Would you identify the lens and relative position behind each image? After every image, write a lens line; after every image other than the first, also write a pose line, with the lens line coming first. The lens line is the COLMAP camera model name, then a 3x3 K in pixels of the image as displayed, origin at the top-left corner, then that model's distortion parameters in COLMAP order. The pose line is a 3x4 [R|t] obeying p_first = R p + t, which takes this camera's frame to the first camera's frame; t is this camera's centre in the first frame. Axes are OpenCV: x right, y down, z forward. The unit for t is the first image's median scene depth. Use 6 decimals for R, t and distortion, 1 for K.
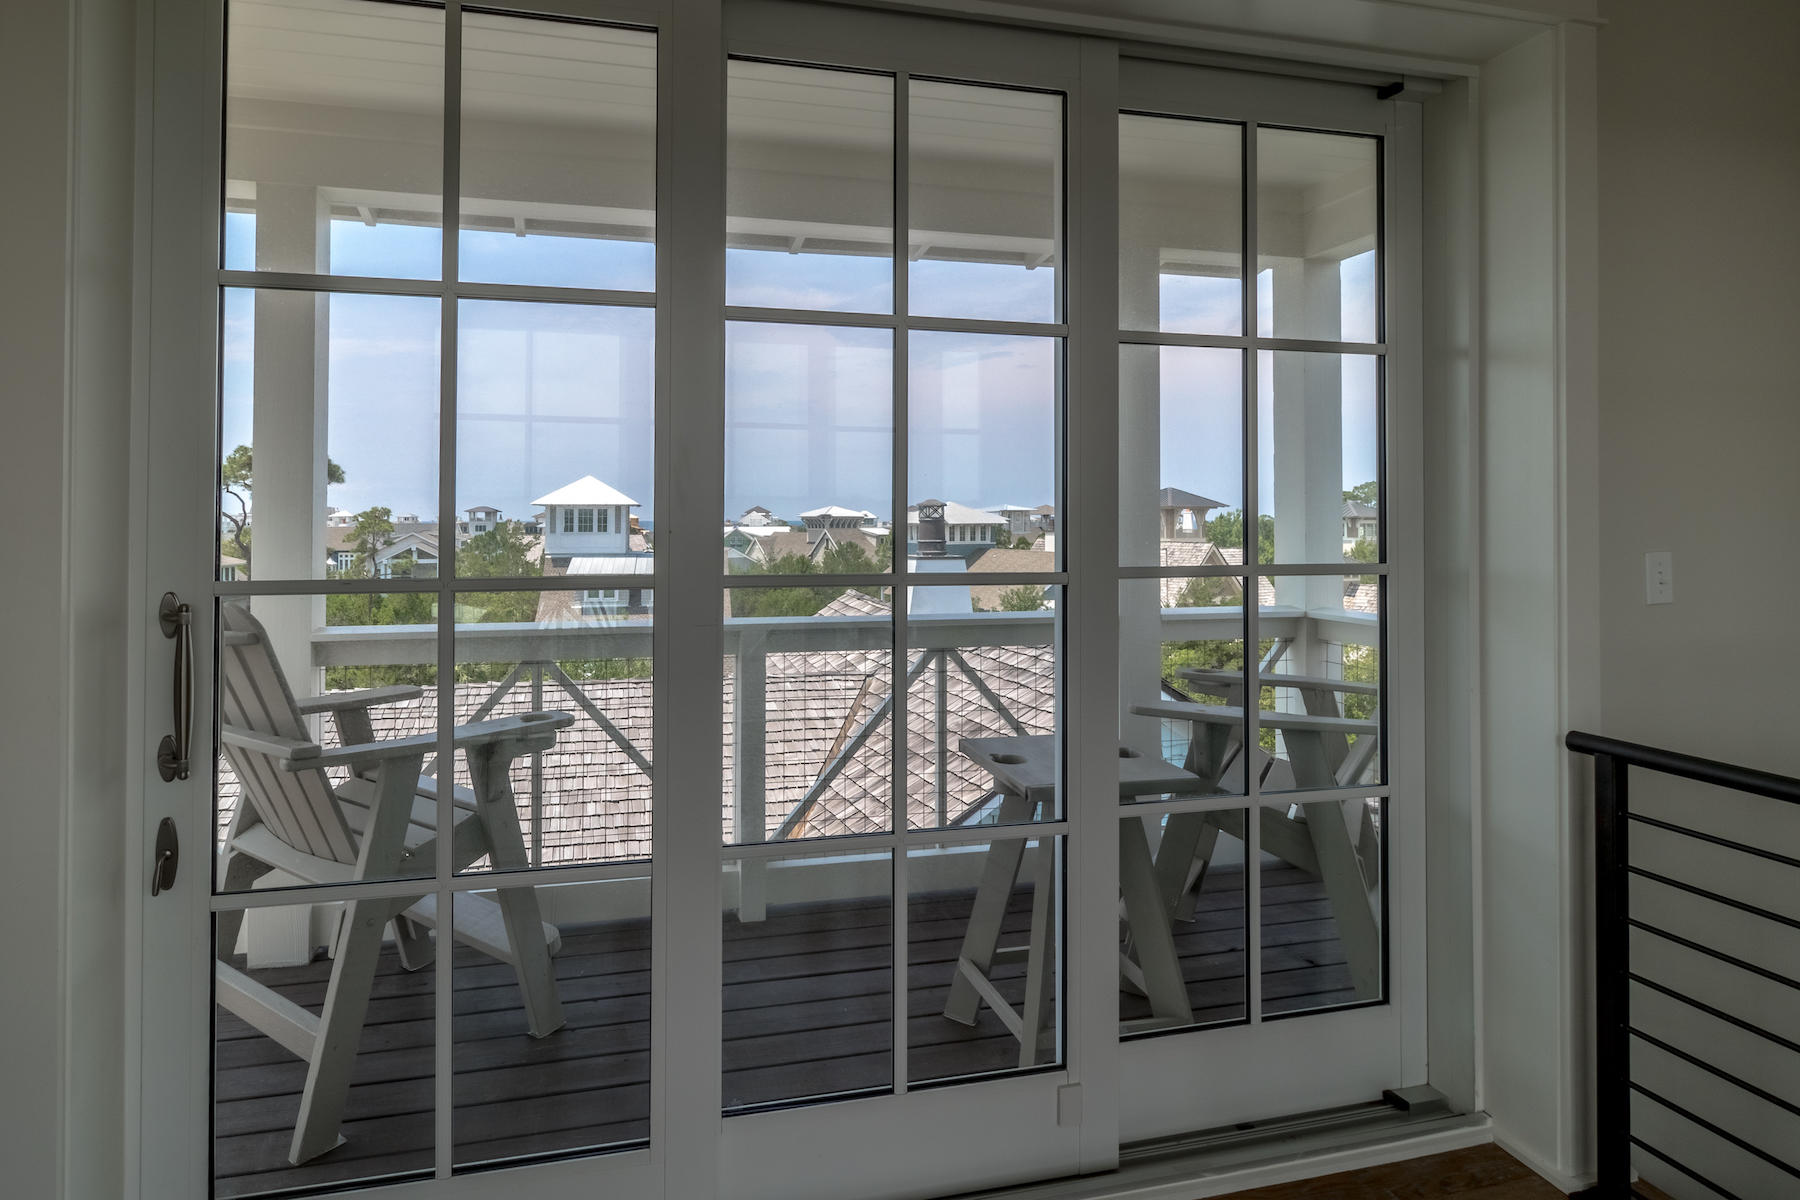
lens RADIAL K [[905.7, 0, 943.4], [0, 905.7, 550.0], [0, 0, 1]] dist [-0.002662, -0.000482]
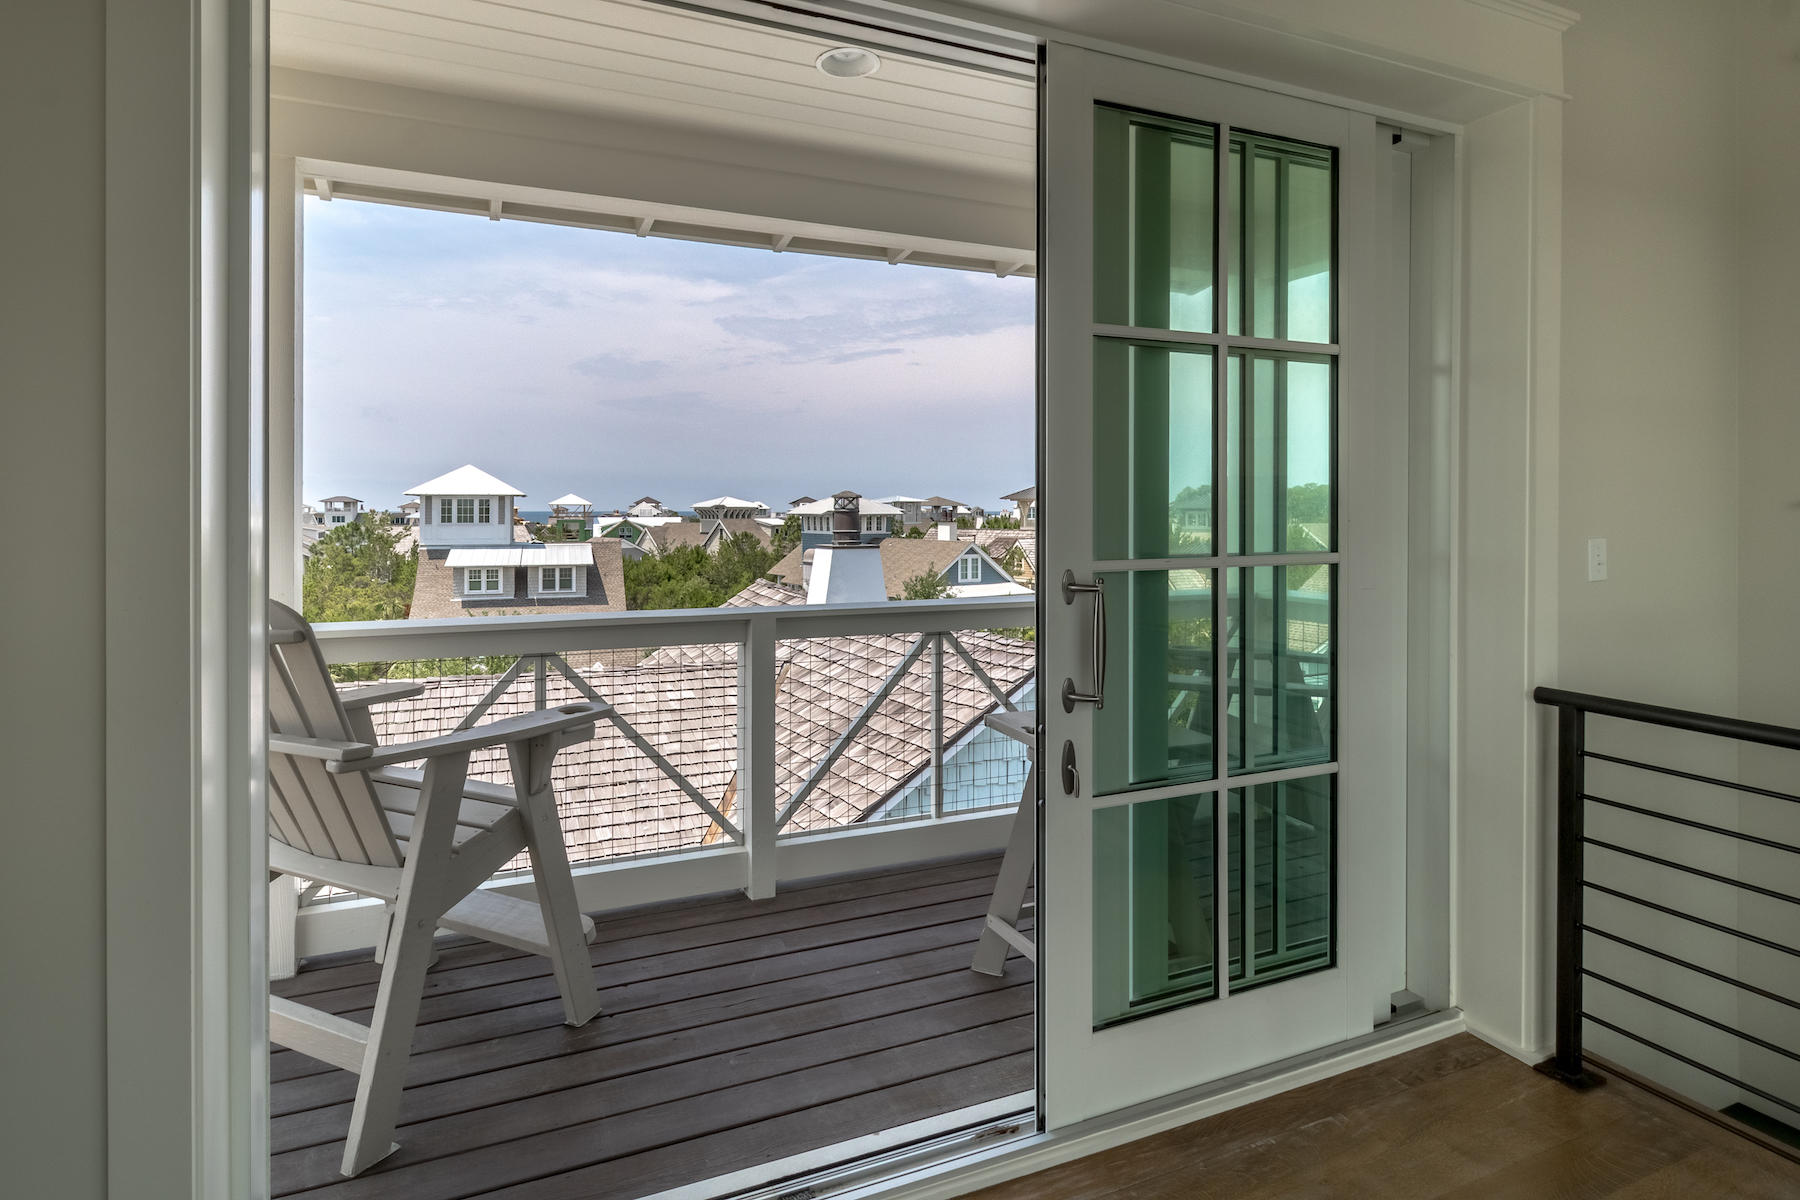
lens RADIAL K [[905.7, 0, 764.0], [0, 905.7, 554.0], [0, 0, 1]] dist [-0.002662, -0.000482]
pose [[0.986987, -0.007620, 0.160620, -0.396191], [0.005065, 0.999854, 0.016311, -0.001234], [-0.160721, -0.015286, 0.986882, -0.018206]]
